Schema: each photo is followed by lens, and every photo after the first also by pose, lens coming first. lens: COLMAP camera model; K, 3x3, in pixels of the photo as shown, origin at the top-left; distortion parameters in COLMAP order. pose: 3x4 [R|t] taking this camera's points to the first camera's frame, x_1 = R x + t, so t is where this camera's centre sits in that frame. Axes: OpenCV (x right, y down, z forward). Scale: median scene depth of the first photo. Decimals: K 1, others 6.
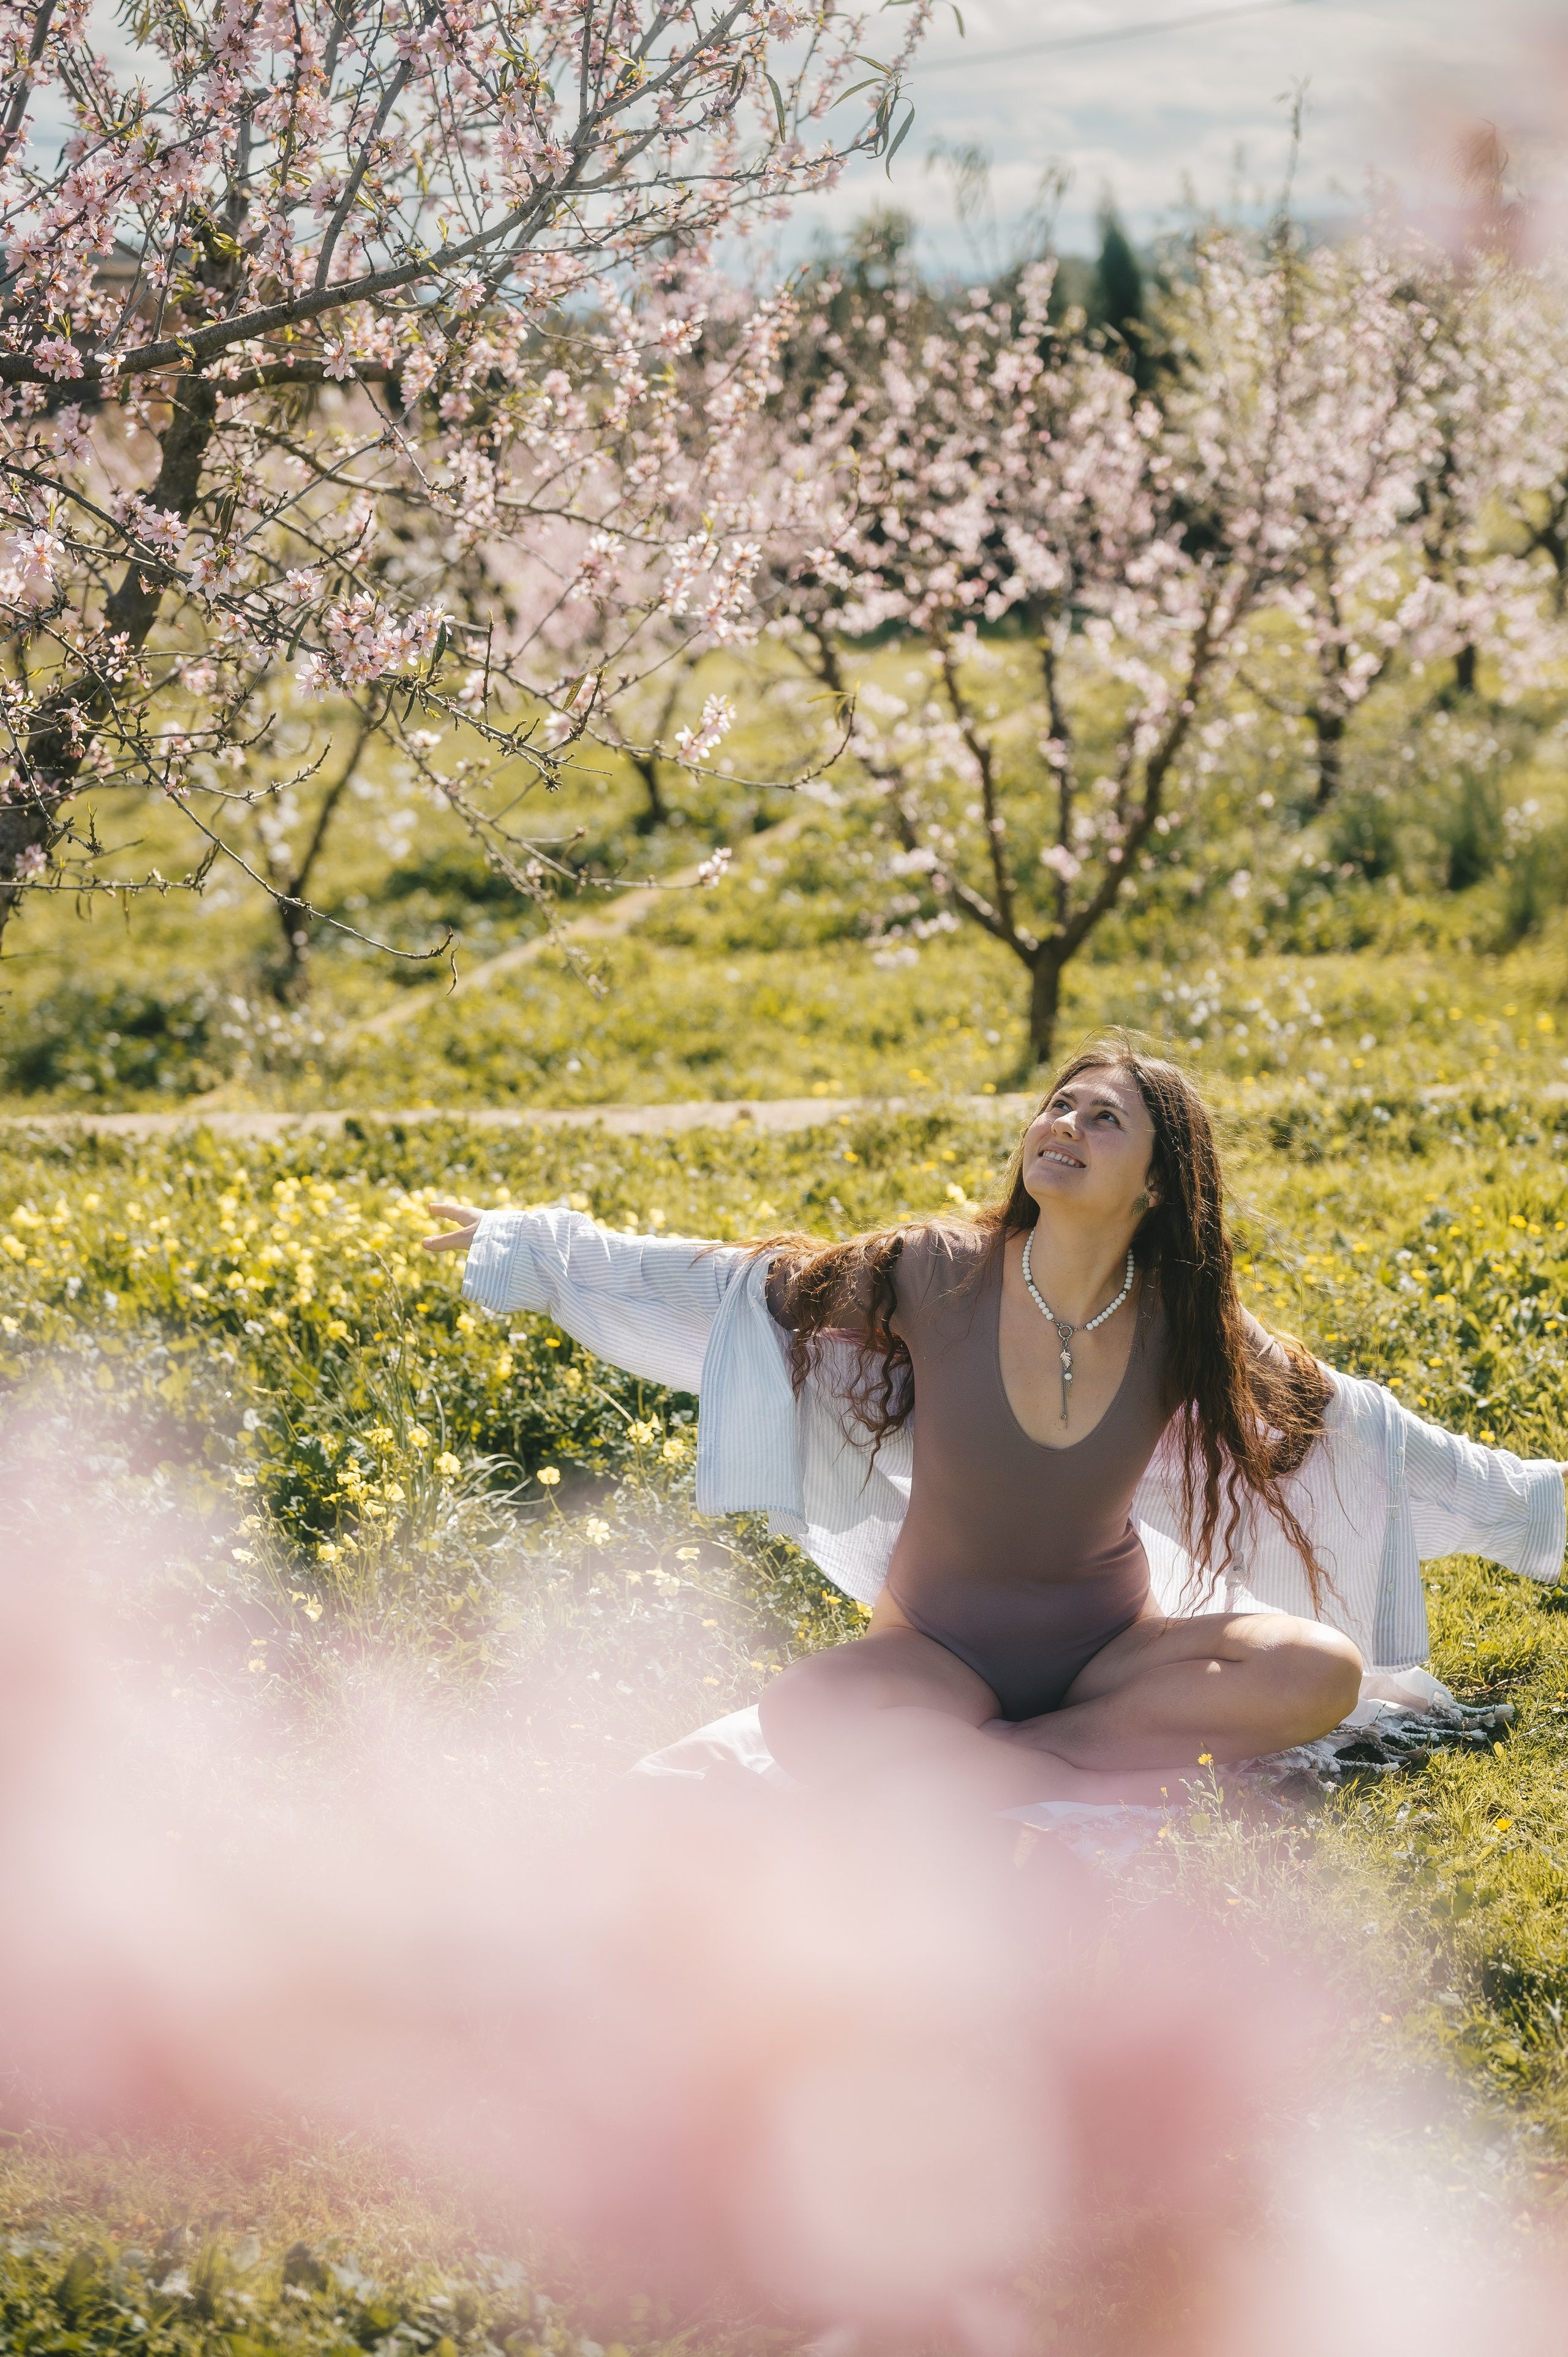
lens RADIAL K [[3390.8, 0, 784.0], [0, 3390.8, 1178.5], [0, 0, 1]] dist [-0.026073, -0.025366]
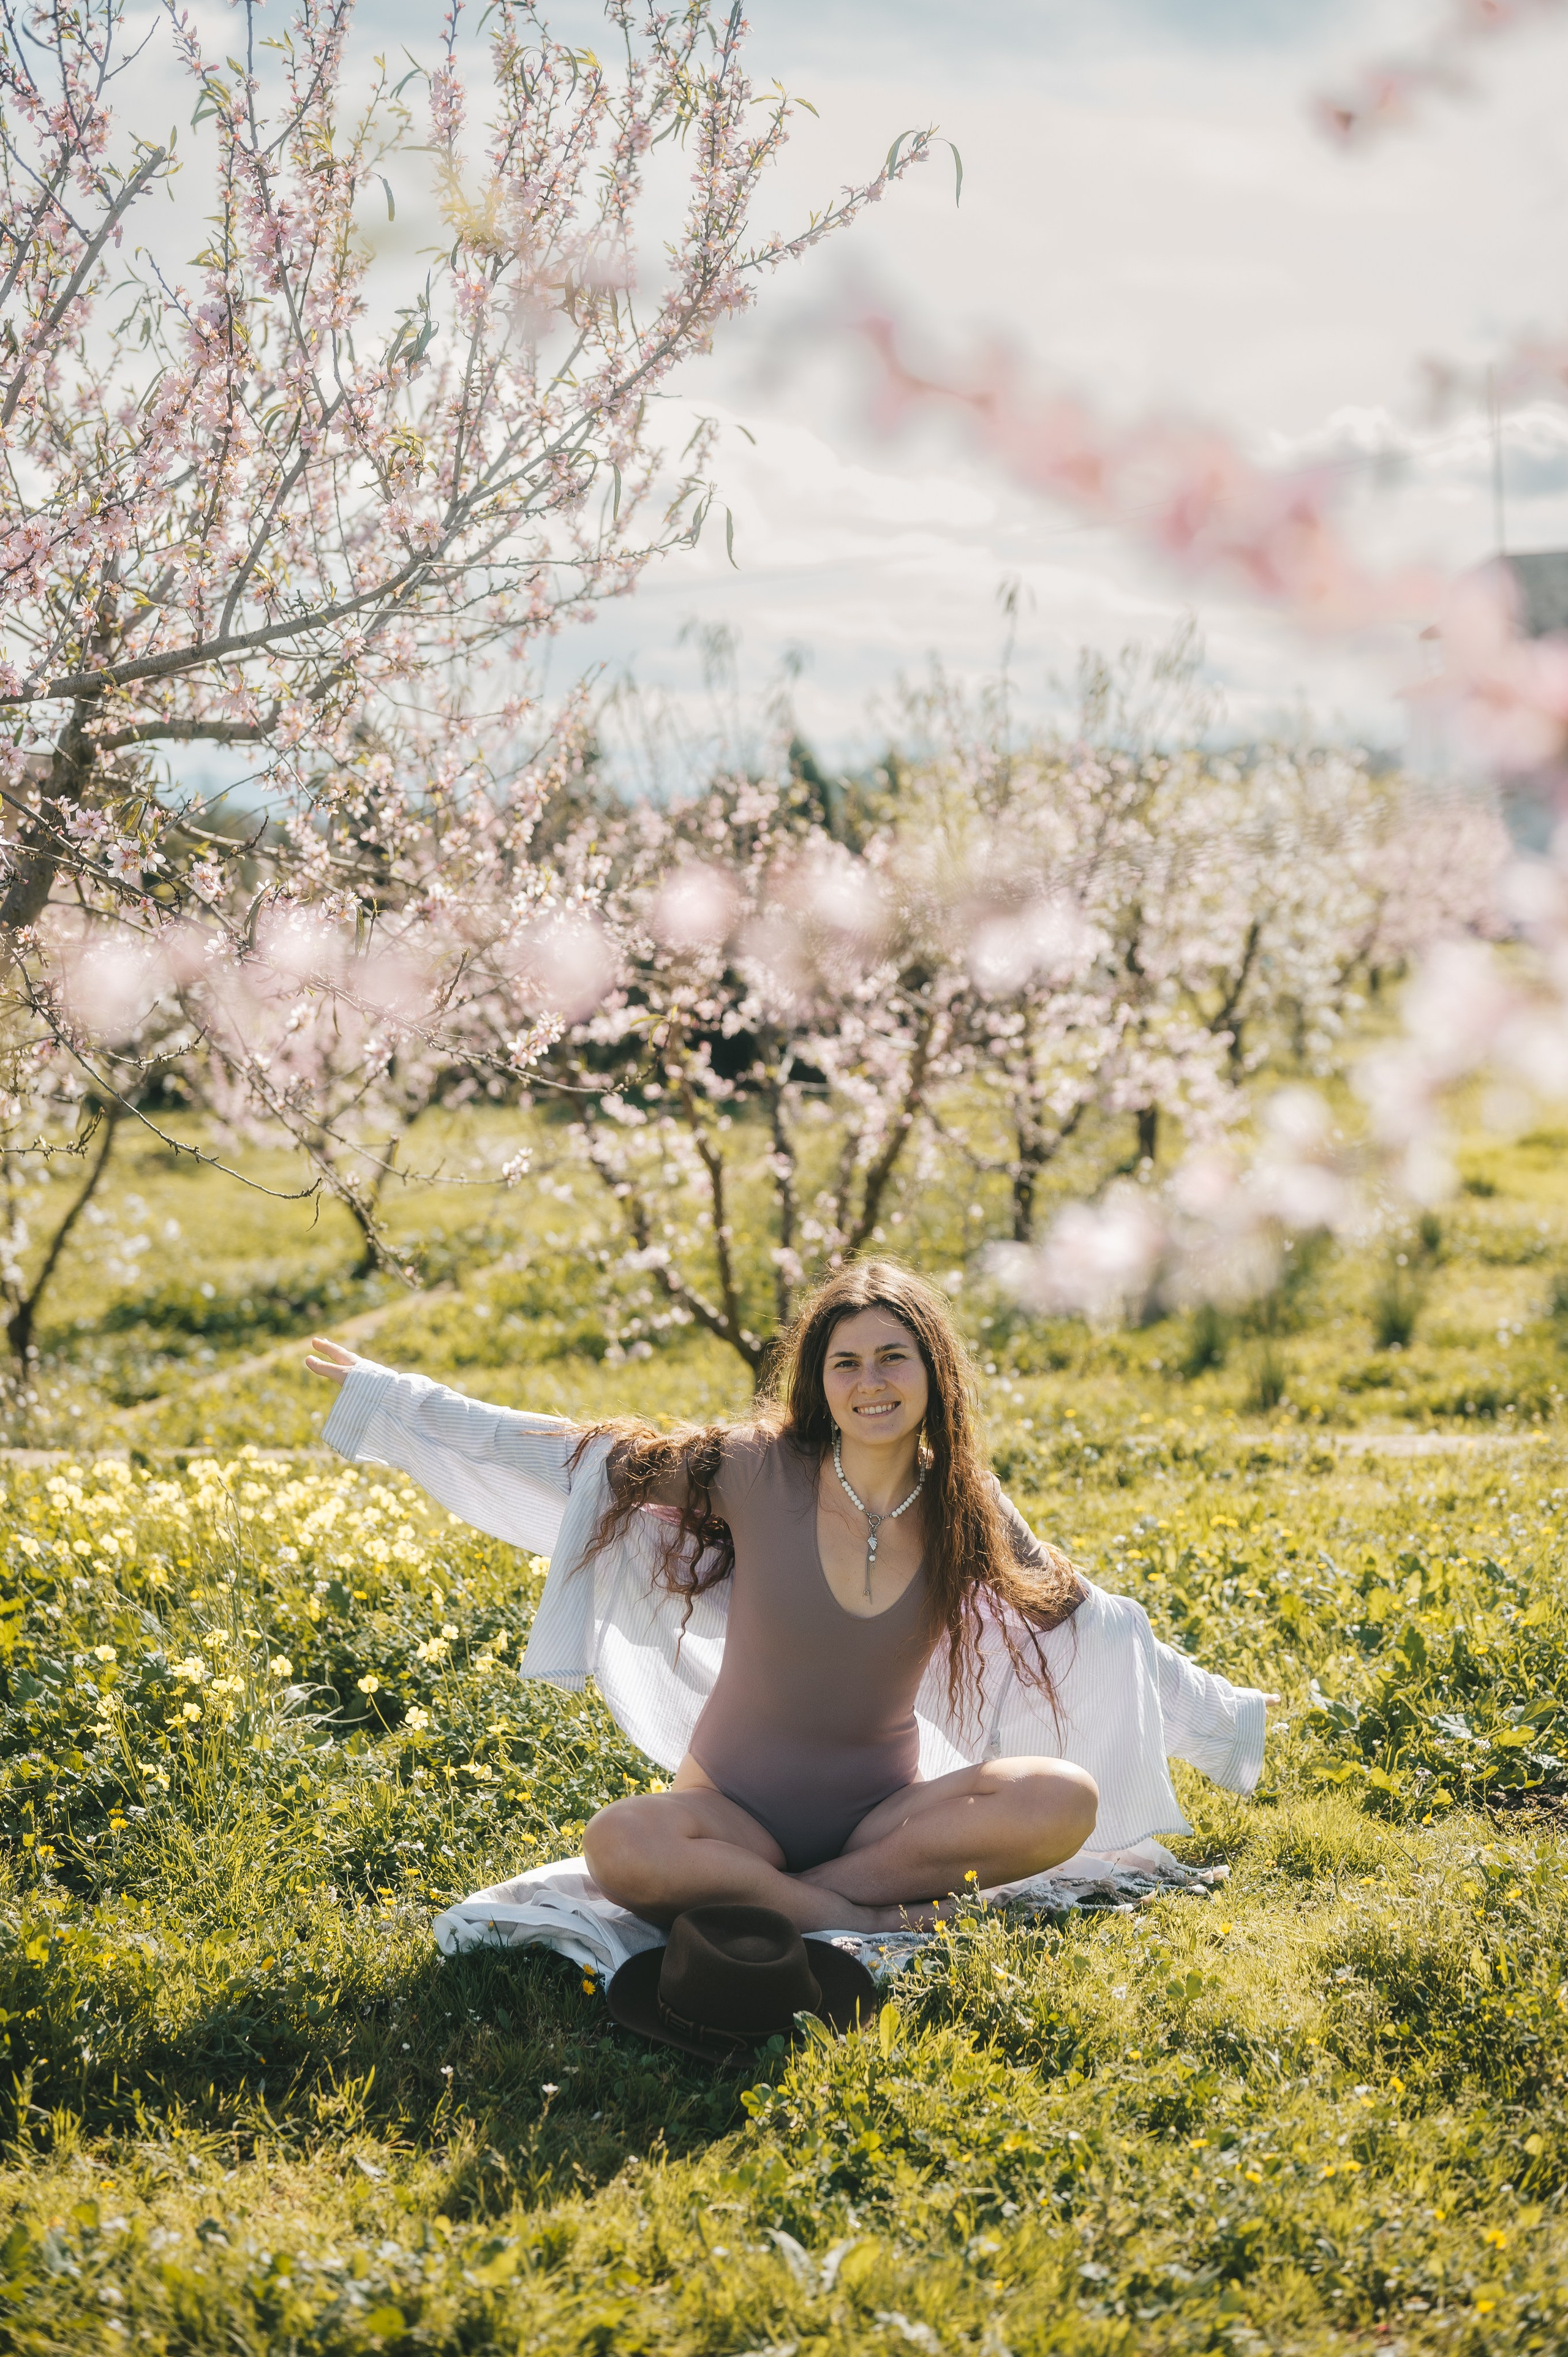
lens RADIAL K [[3390.8, 0, 784.0], [0, 3390.8, 1178.5], [0, 0, 1]] dist [-0.026073, -0.025366]
pose [[0.995213, 0.029639, 0.093130, -0.028742], [-0.015488, 0.988695, -0.149141, 0.058064], [-0.096498, 0.146984, 0.984421, -0.089442]]
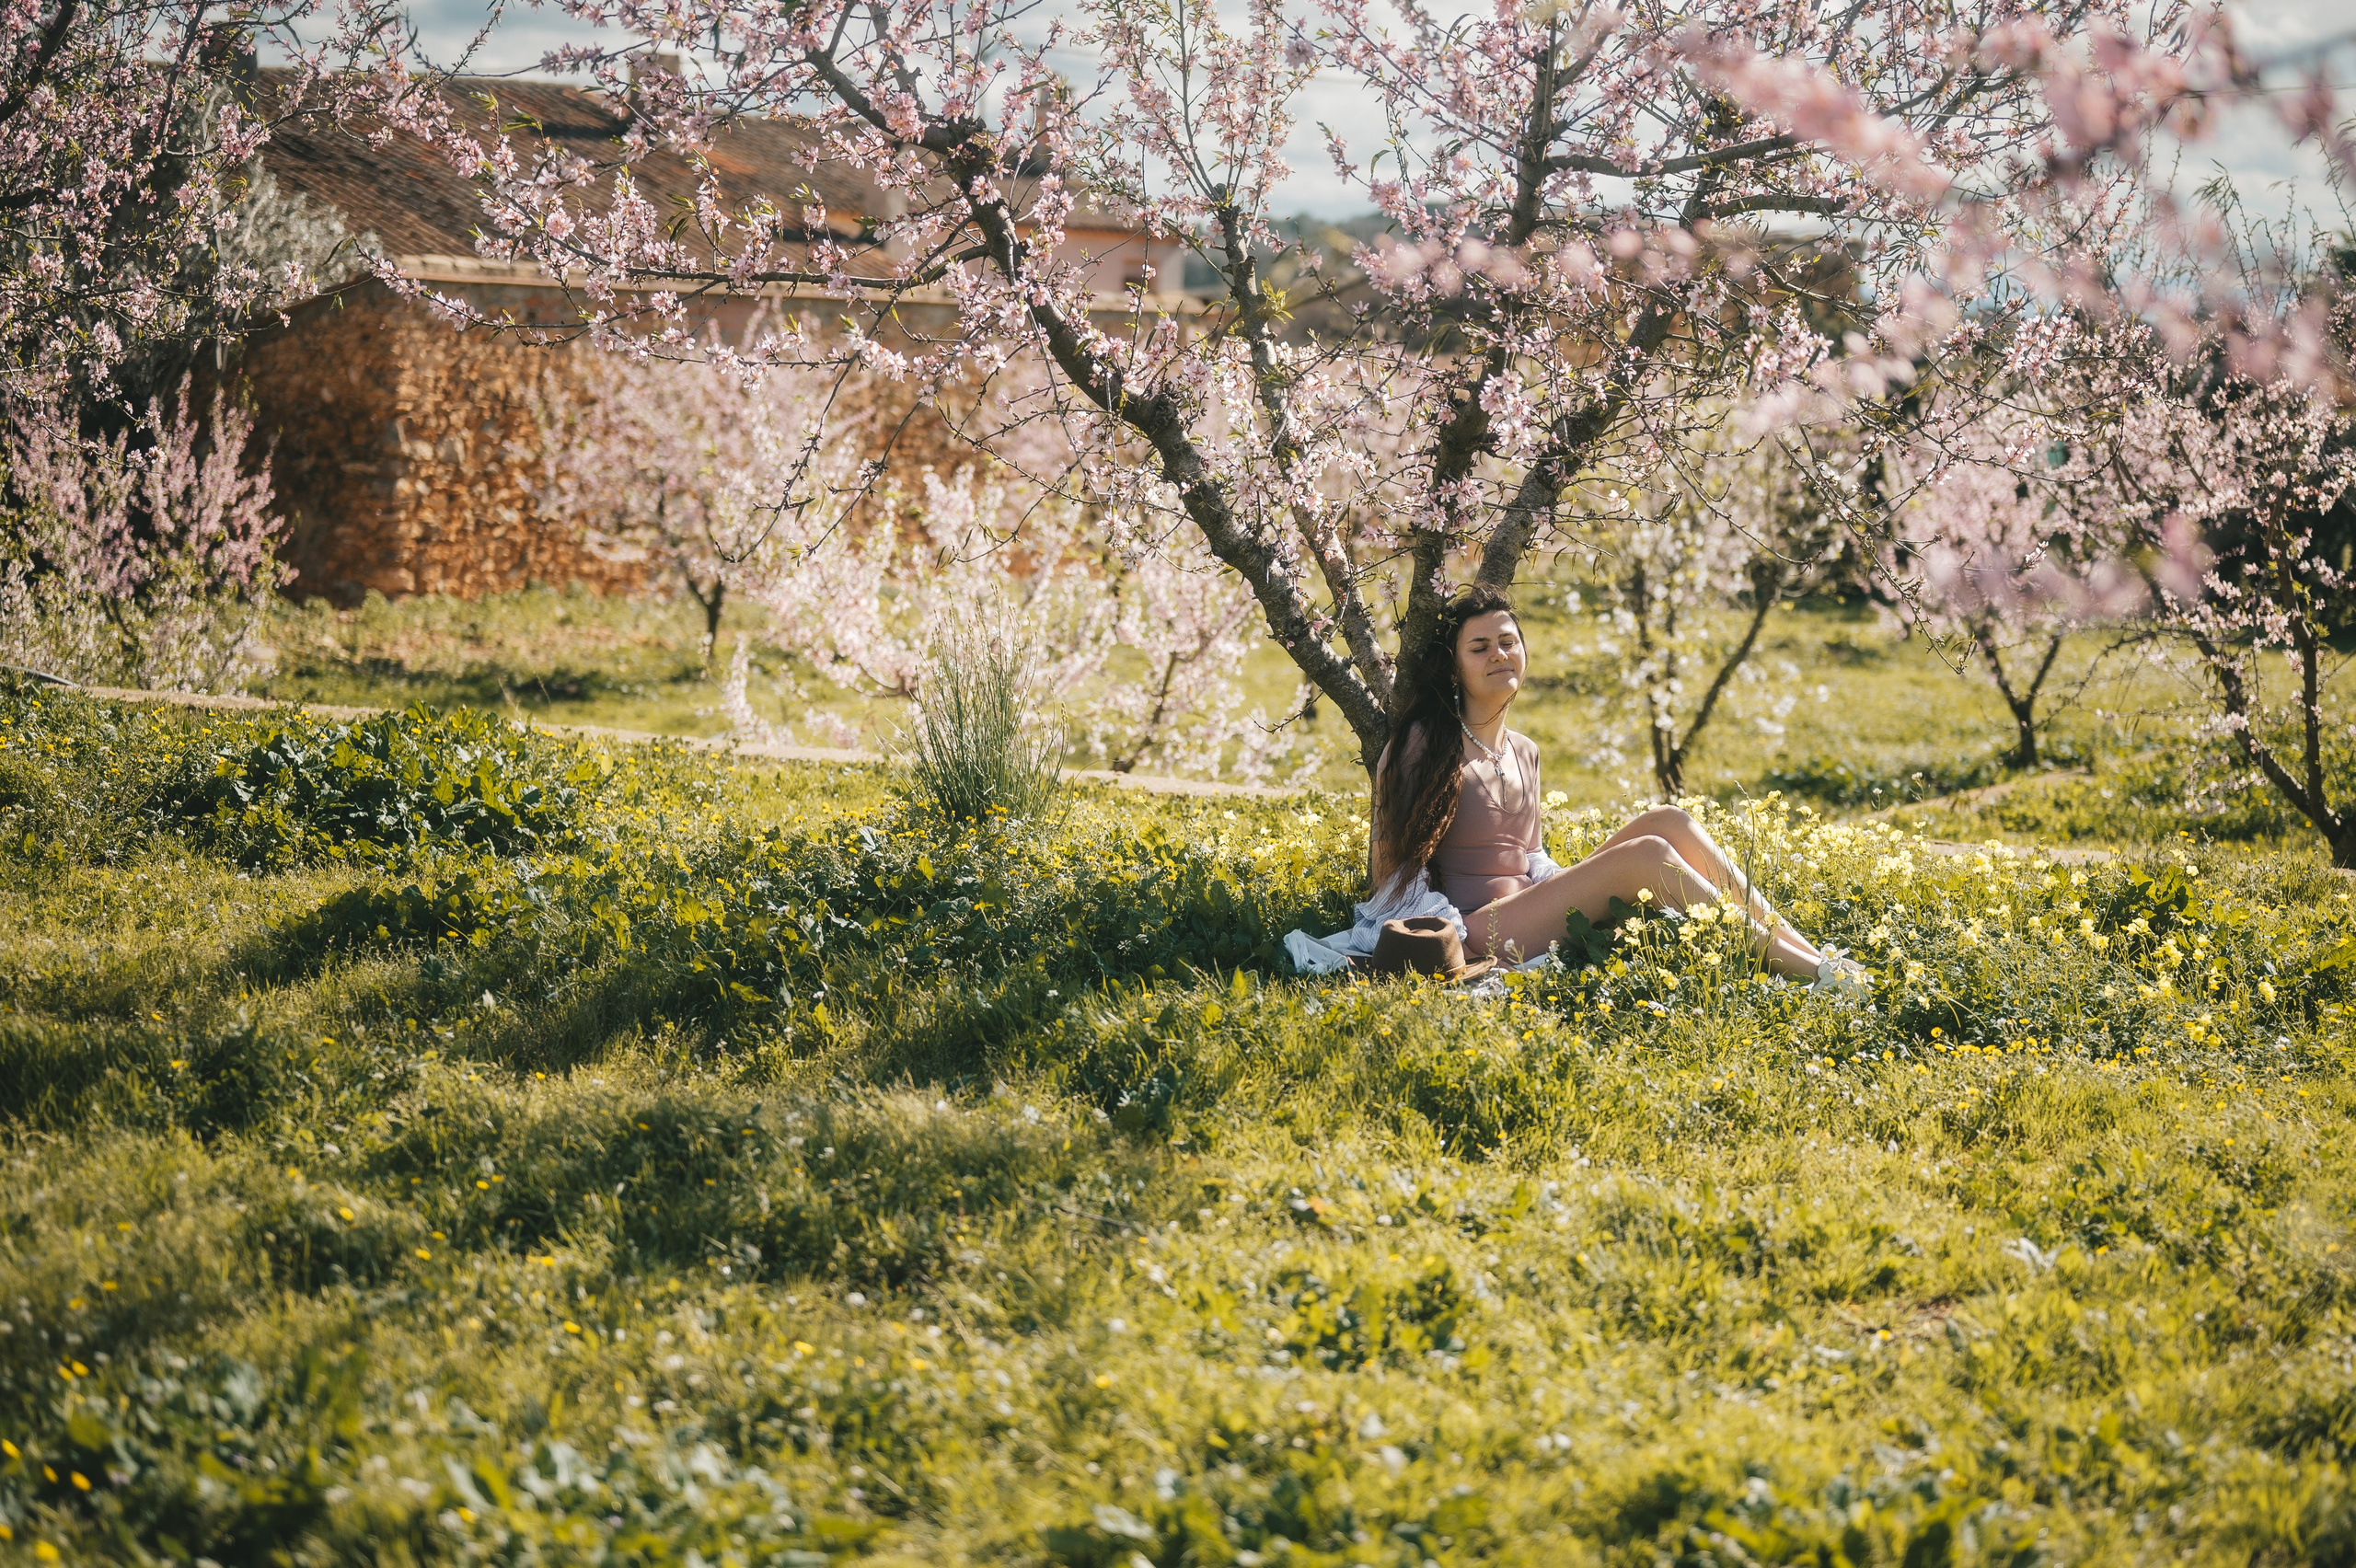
lens RADIAL K [[3595.0, 0, 1178.0], [0, 3595.0, 784.0], [0, 0, 1]] dist [-0.029633, -0.072541]
pose [[0.955262, 0.115453, -0.272296, 0.043535], [-0.146884, 0.984291, -0.097958, 0.140661], [0.256709, 0.133572, 0.957214, -0.358921]]
